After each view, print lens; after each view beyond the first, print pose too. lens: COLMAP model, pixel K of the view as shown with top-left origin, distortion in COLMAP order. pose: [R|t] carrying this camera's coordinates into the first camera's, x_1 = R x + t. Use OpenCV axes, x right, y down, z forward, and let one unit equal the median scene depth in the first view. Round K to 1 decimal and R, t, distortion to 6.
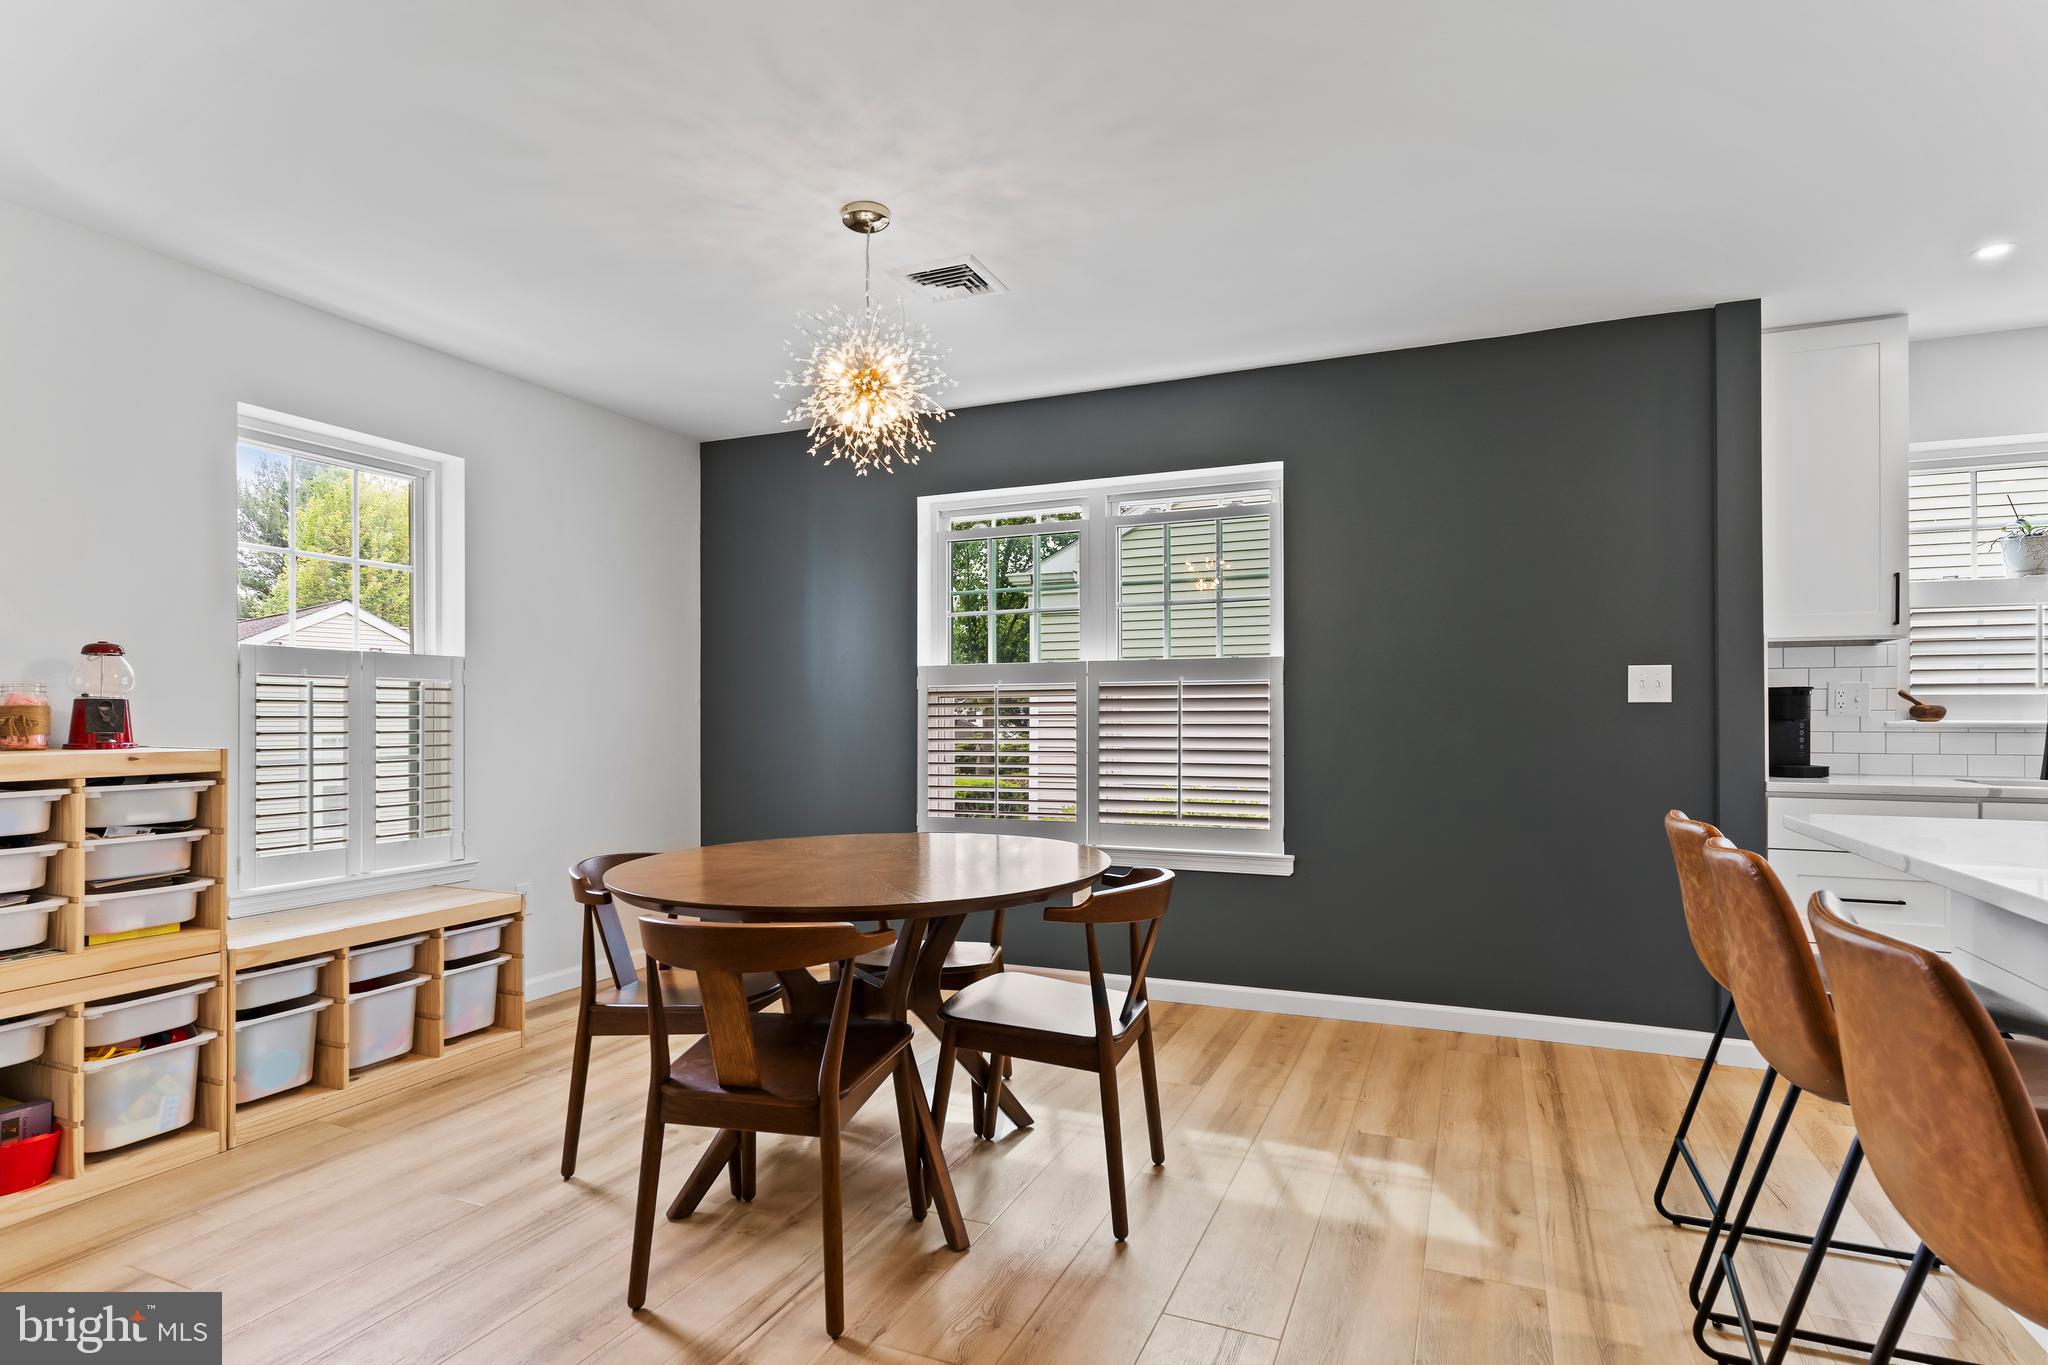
lens RADIAL K [[1048.6, 0, 1026.8], [0, 1048.6, 694.5], [0, 0, 1]] dist [-0.005561, -0.001021]
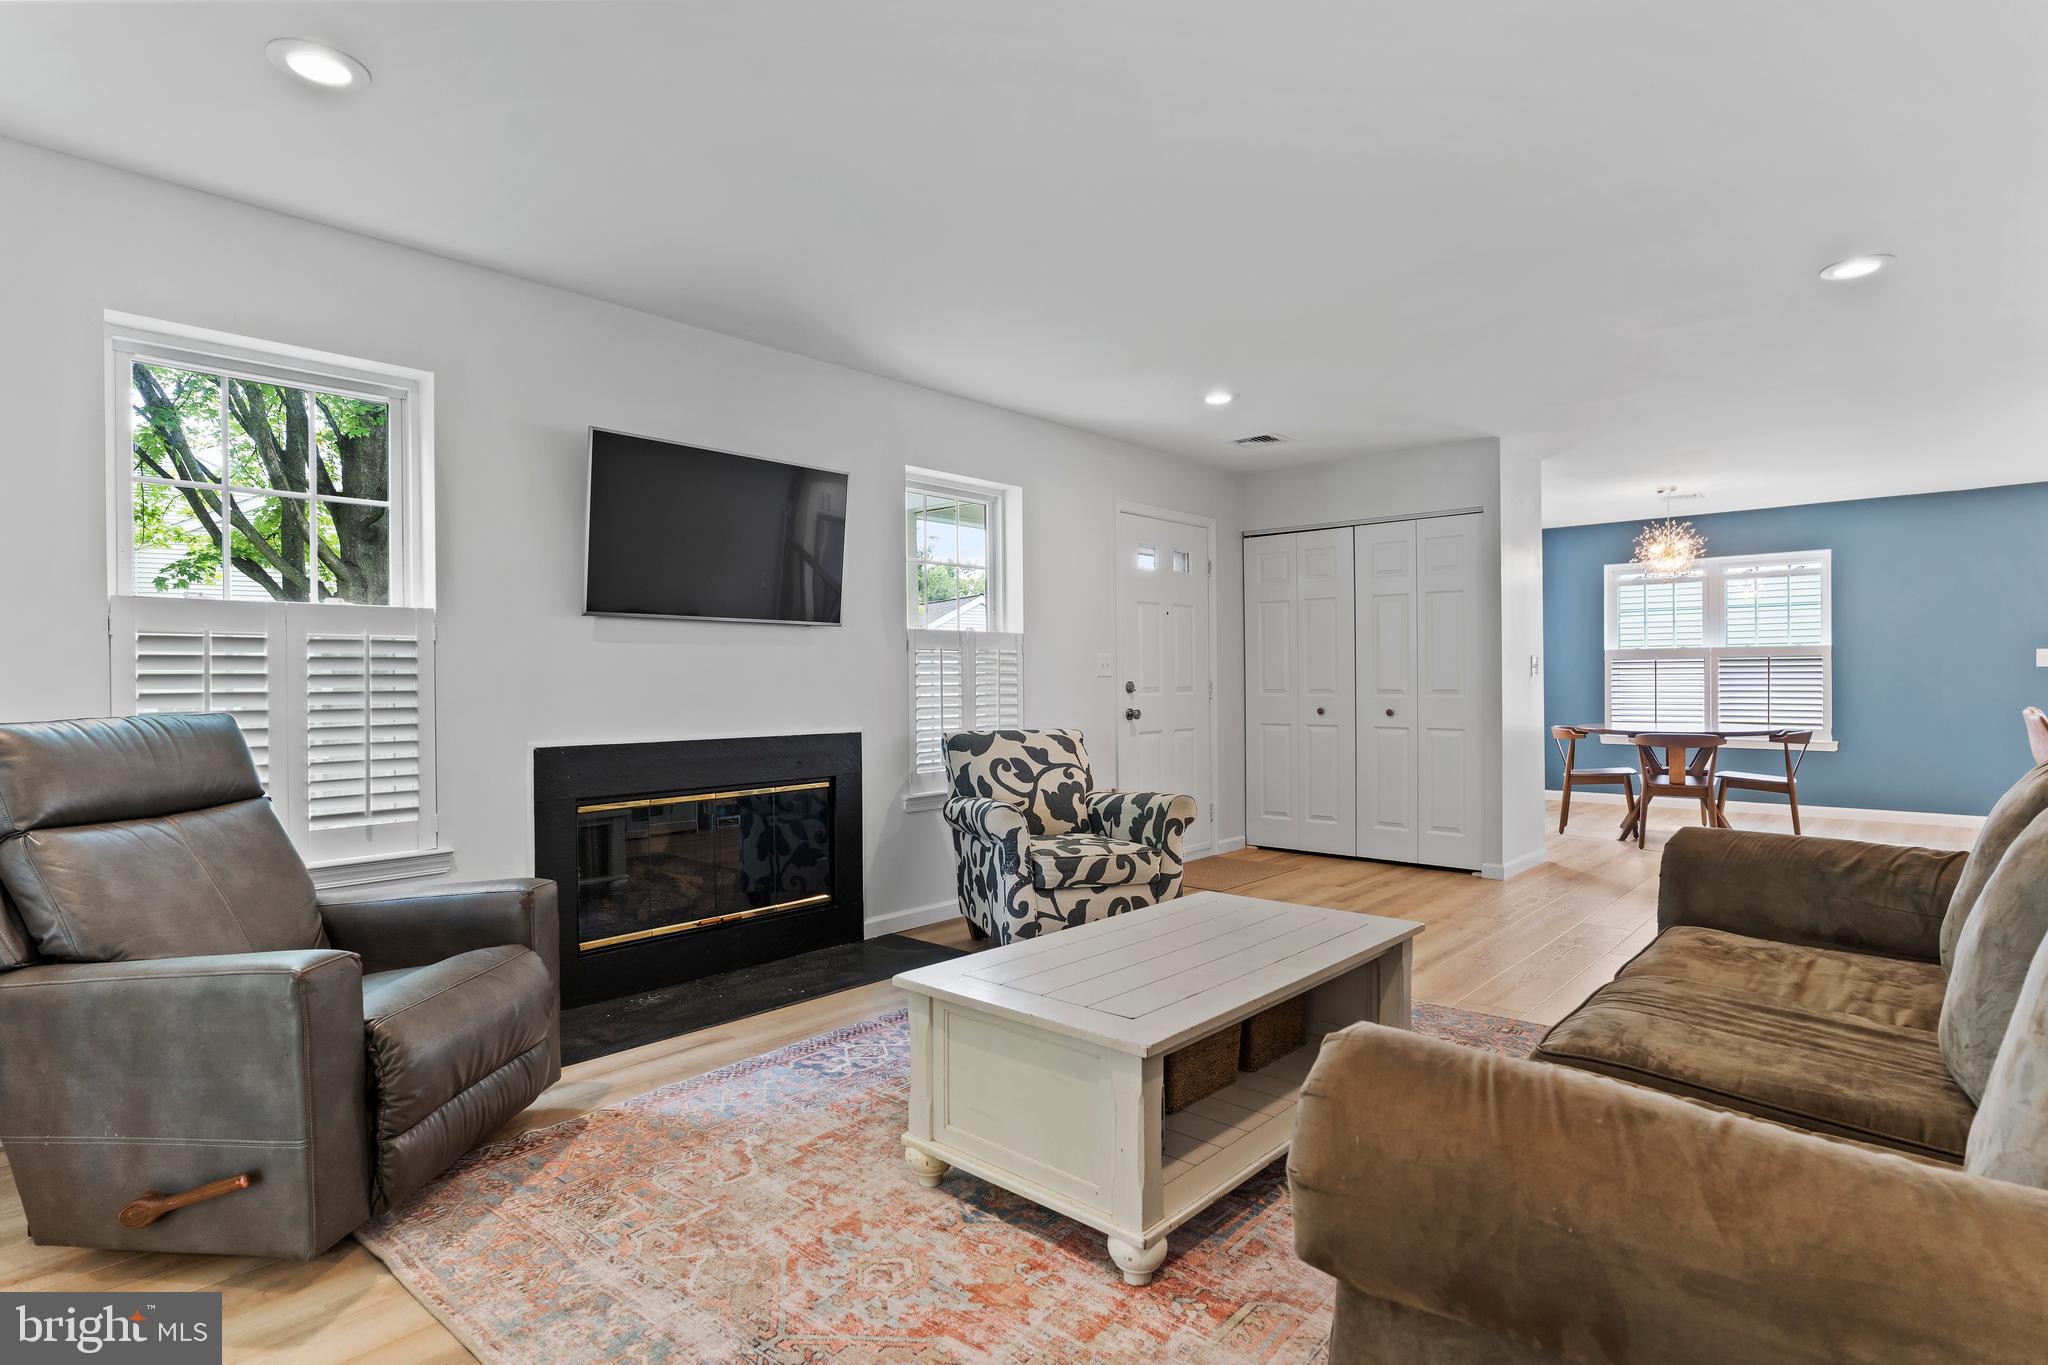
lens RADIAL K [[1048.6, 0, 1020.8], [0, 1048.6, 680.5], [0, 0, 1]] dist [-0.005561, -0.001021]
pose [[0.955916, -0.001553, -0.293635, -0.632850], [0.008491, 0.999714, 0.022355, -0.025047], [0.293516, -0.023863, 0.955656, -1.339853]]
